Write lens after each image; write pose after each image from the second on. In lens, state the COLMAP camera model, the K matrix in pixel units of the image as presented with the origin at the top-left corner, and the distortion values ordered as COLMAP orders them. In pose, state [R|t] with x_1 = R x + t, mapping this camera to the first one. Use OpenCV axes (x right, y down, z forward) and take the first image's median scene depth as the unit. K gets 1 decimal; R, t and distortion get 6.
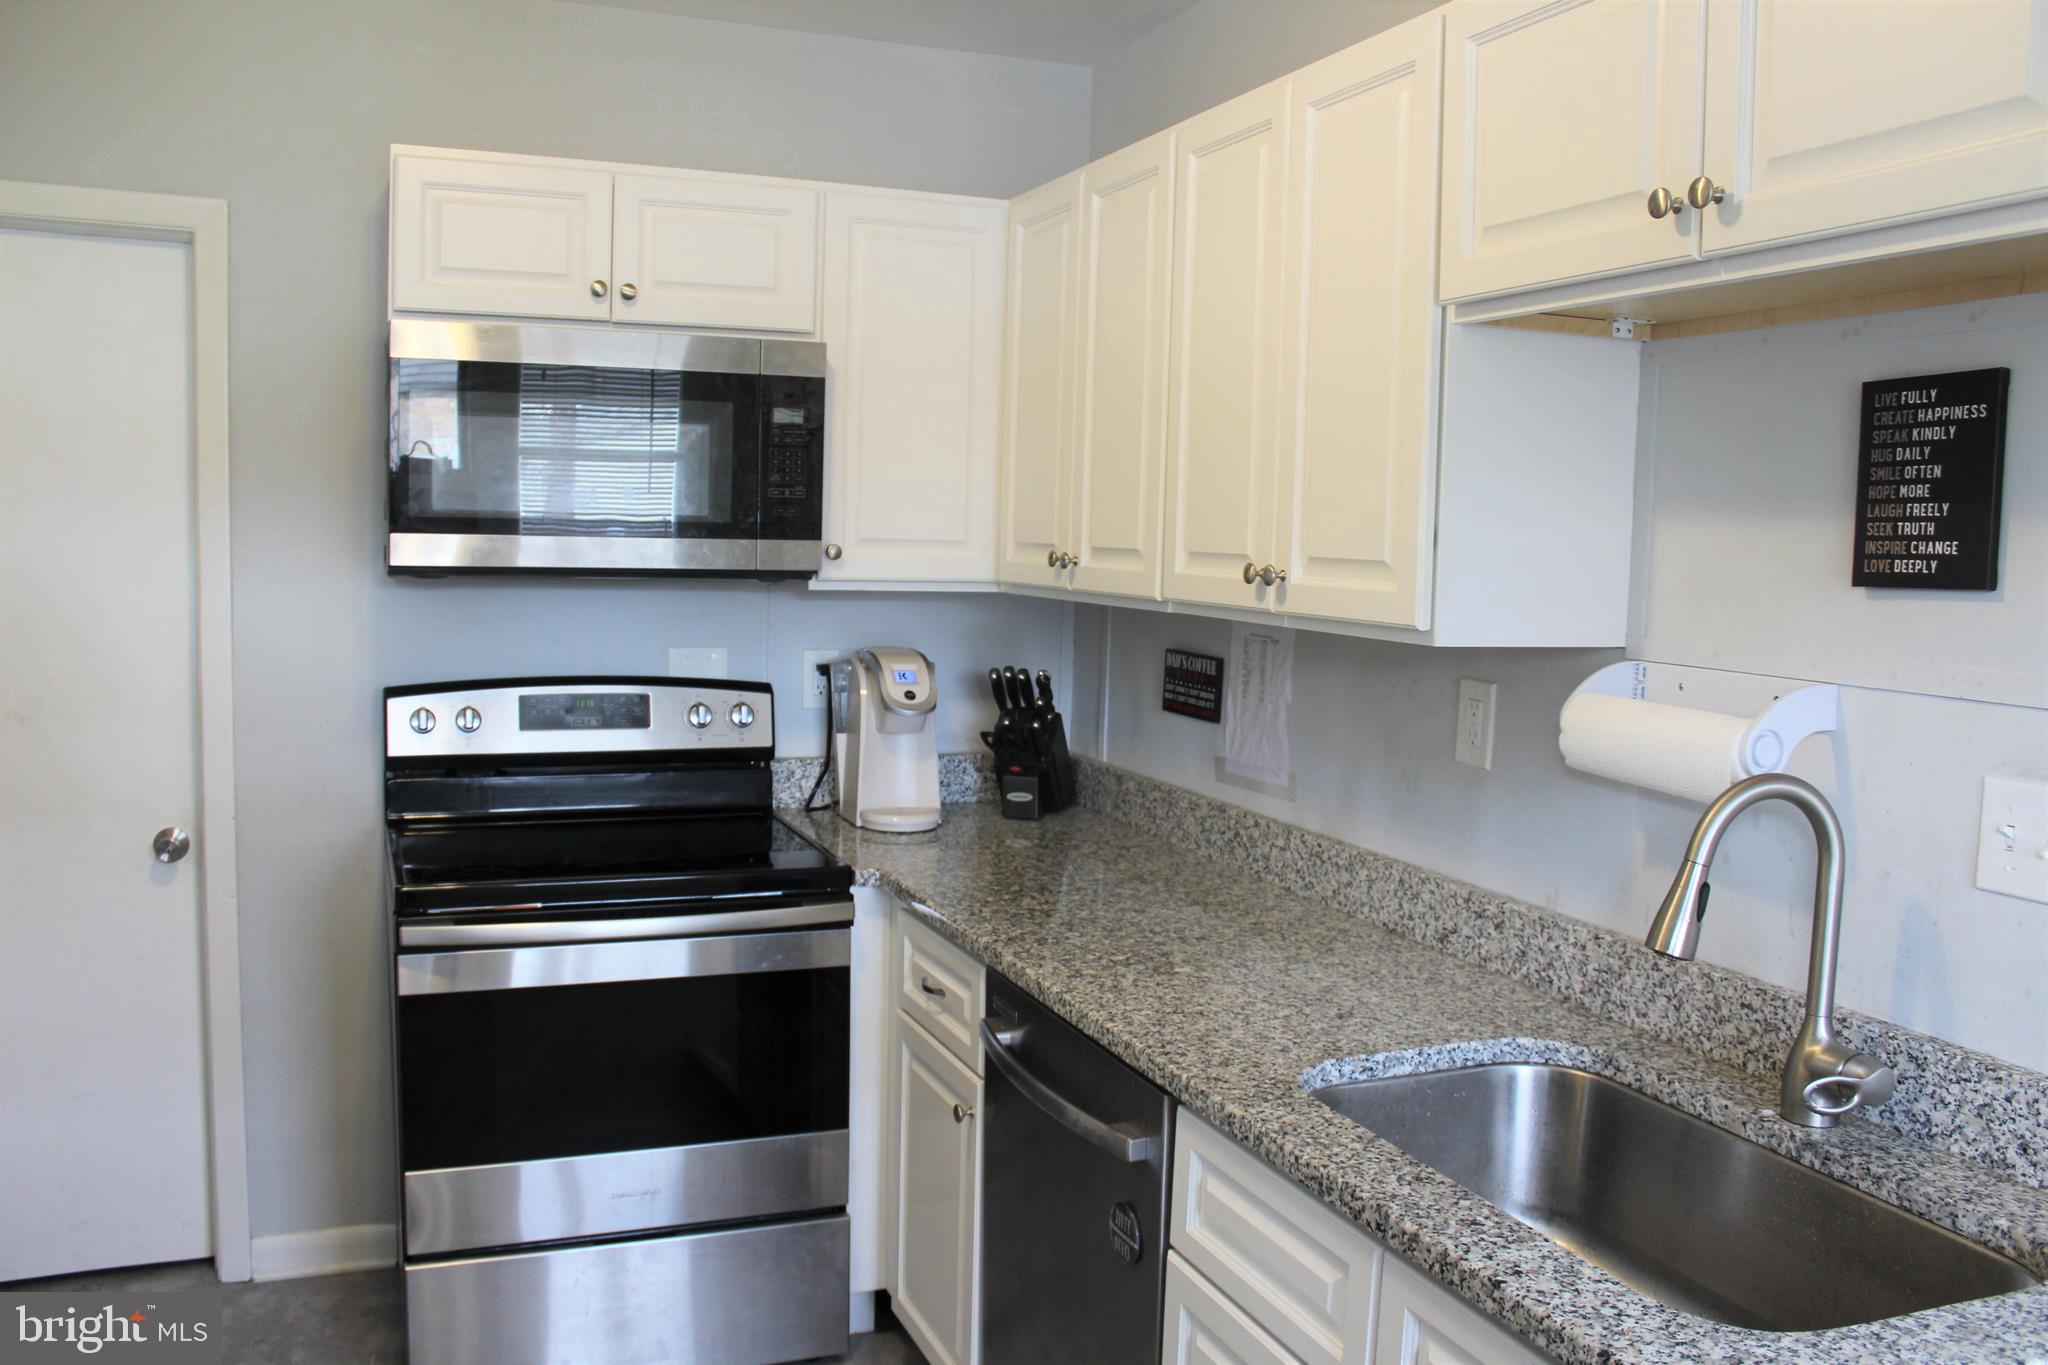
lens RADIAL K [[1704.1, 0, 1015.6], [0, 1704.1, 664.5], [0, 0, 1]] dist [-0.149658, 0.129484]
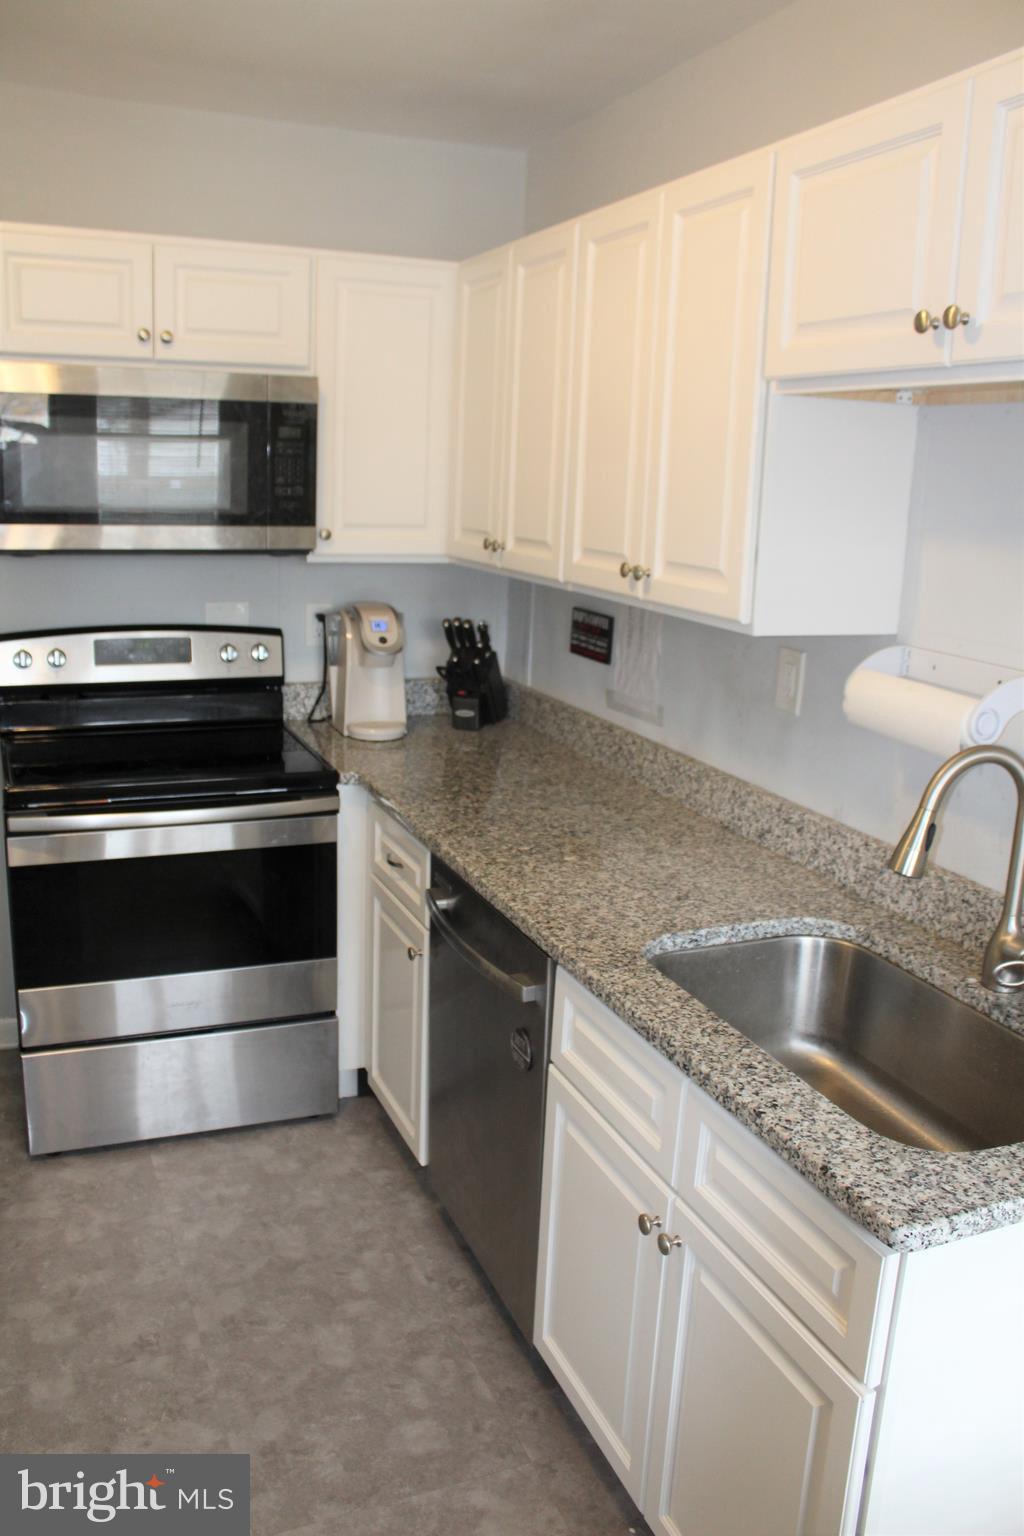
lens RADIAL K [[1278.1, 0, 504.2], [0, 1278.1, 746.6], [0, 0, 1]] dist [-0.149658, 0.129484]
pose [[0.999894, 0.008110, 0.012055, 0.029872], [-0.009691, 0.990459, 0.137469, -0.050492], [-0.010825, -0.137572, 0.990433, -0.019297]]
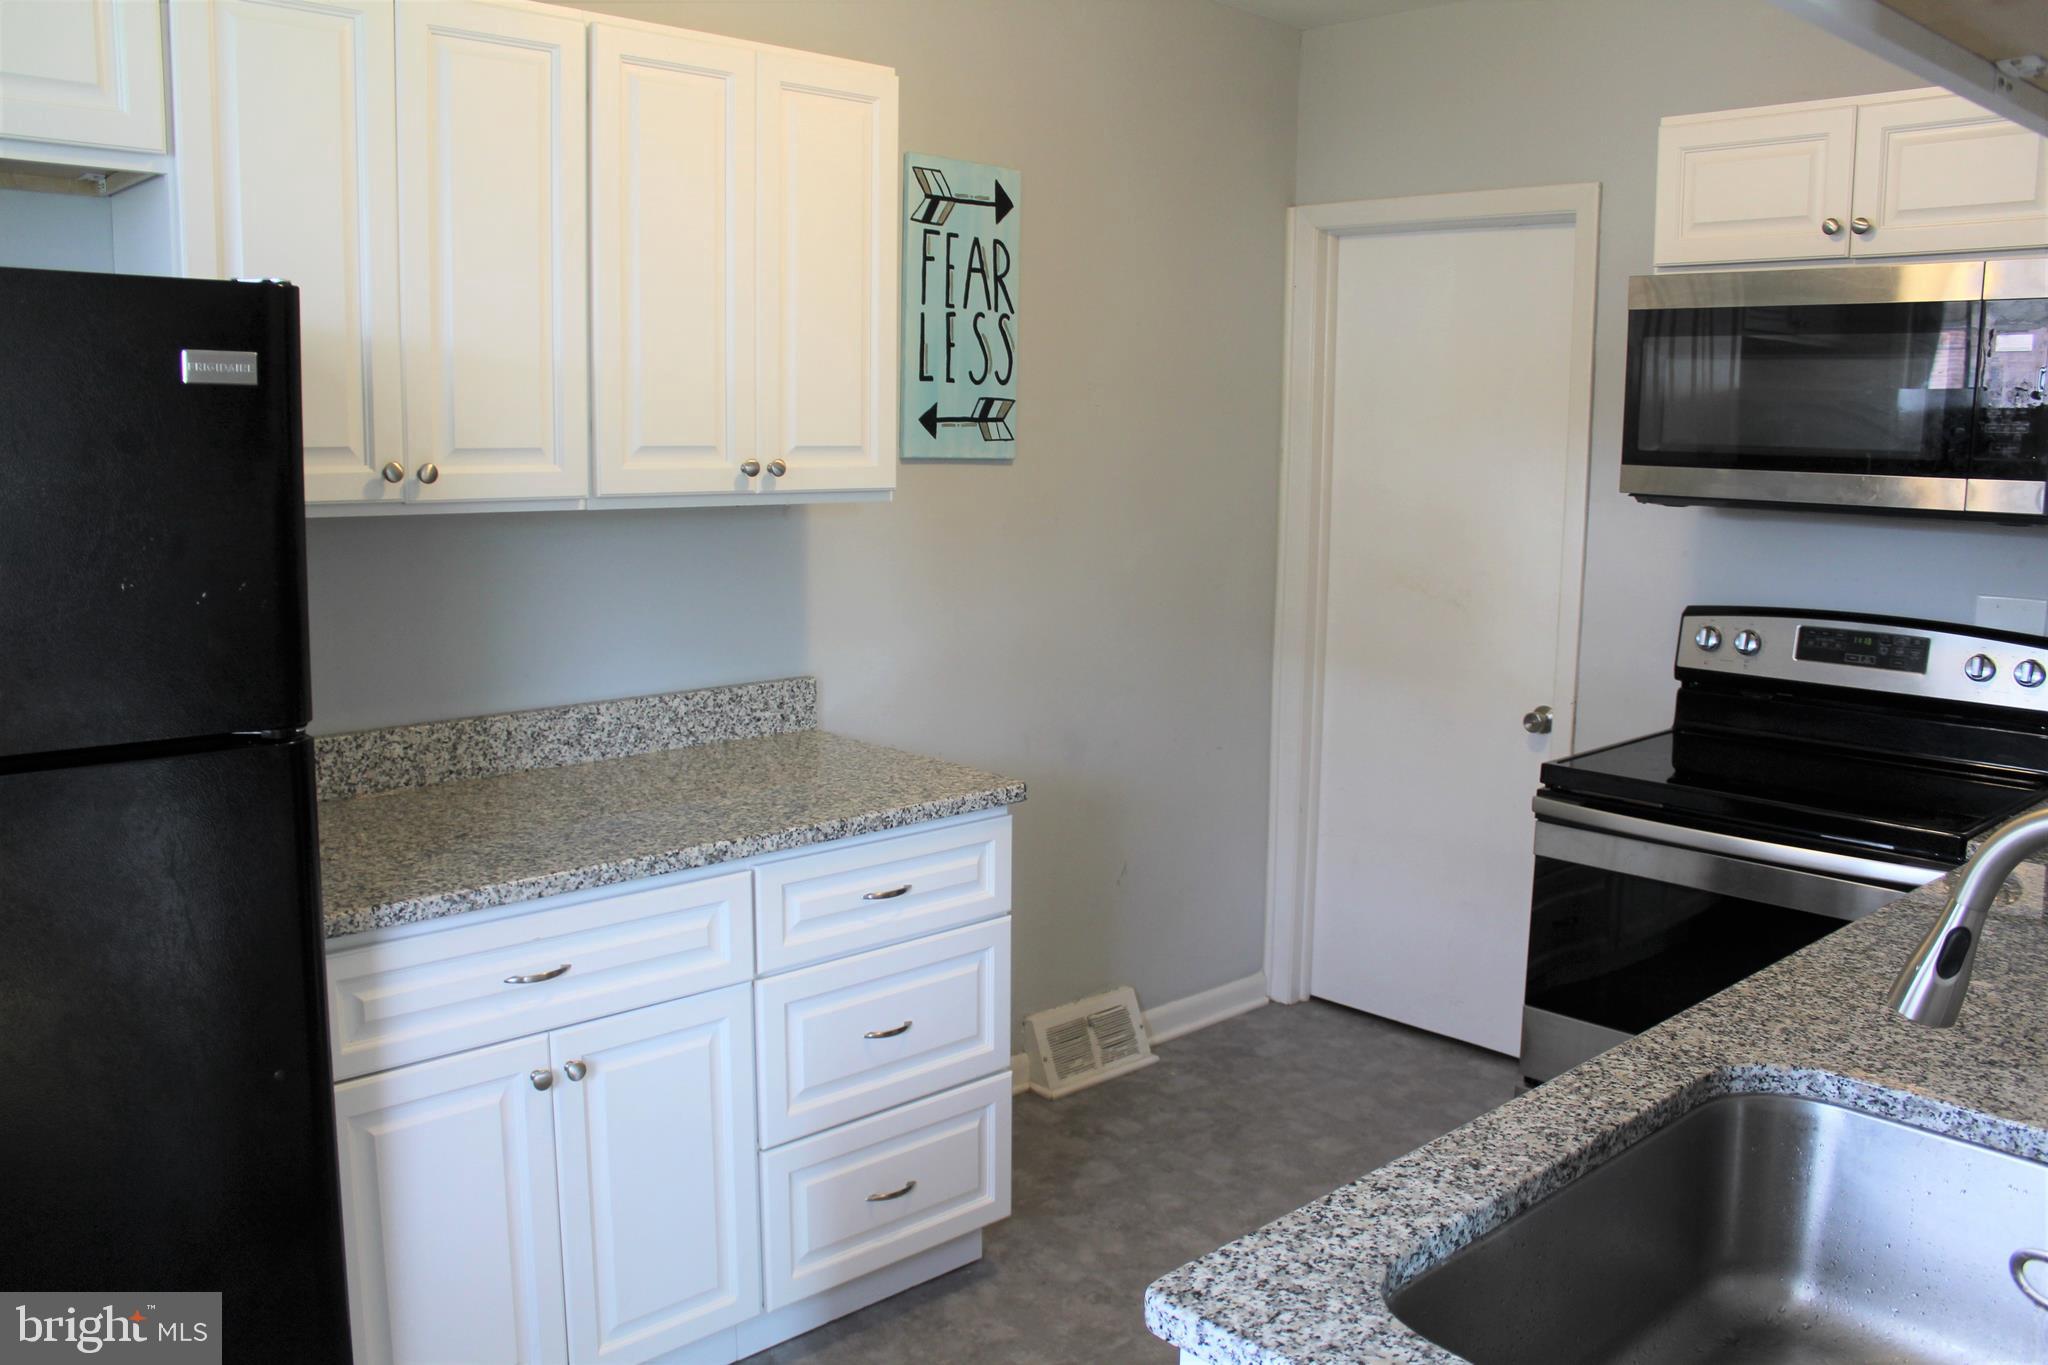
lens RADIAL K [[1704.1, 0, 1023.9], [0, 1704.1, 674.2], [0, 0, 1]] dist [-0.149658, 0.129484]
pose [[0.357849, 0.114231, -0.926766, 0.635024], [-0.080900, 0.992550, 0.091102, -0.008492], [0.930268, 0.042375, 0.364425, 0.237618]]
